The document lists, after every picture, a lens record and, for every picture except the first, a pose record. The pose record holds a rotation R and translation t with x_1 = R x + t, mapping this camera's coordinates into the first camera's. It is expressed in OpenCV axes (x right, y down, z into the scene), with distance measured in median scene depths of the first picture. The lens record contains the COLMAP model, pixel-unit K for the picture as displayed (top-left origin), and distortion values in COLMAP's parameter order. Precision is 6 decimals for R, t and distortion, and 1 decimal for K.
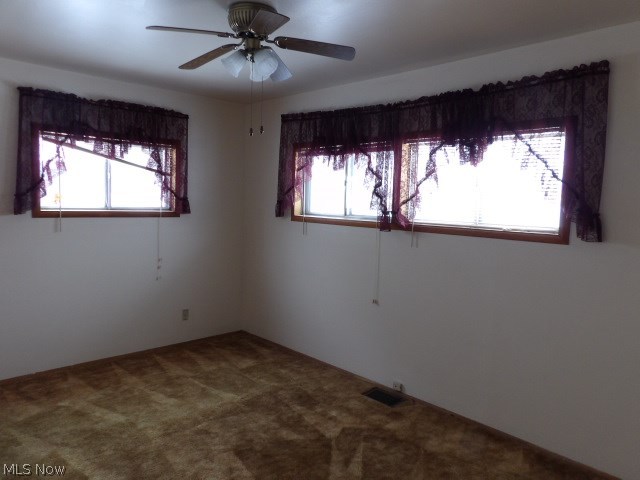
lens RADIAL K [[454.7, 0, 316.9], [0, 454.7, 238.9], [0, 0, 1]] dist [-0.036783, 0.041763]
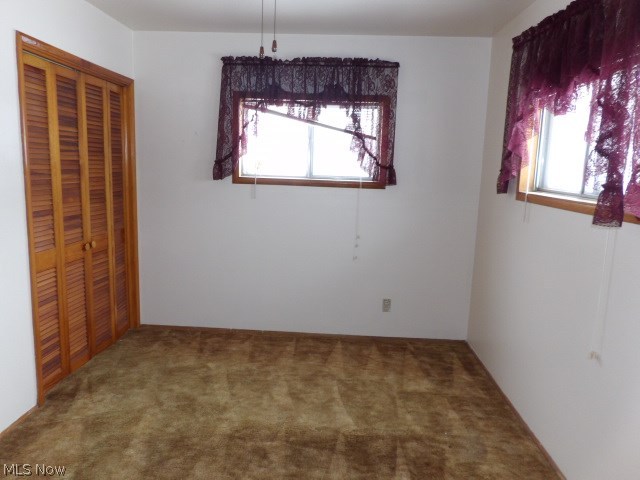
lens RADIAL K [[454.7, 0, 318.9], [0, 454.7, 238.4], [0, 0, 1]] dist [-0.036783, 0.041763]
pose [[0.686457, 0.107903, -0.719120, 0.268486], [-0.077303, 0.994154, 0.075380, -0.013676], [0.723050, 0.003845, 0.690785, 0.396668]]
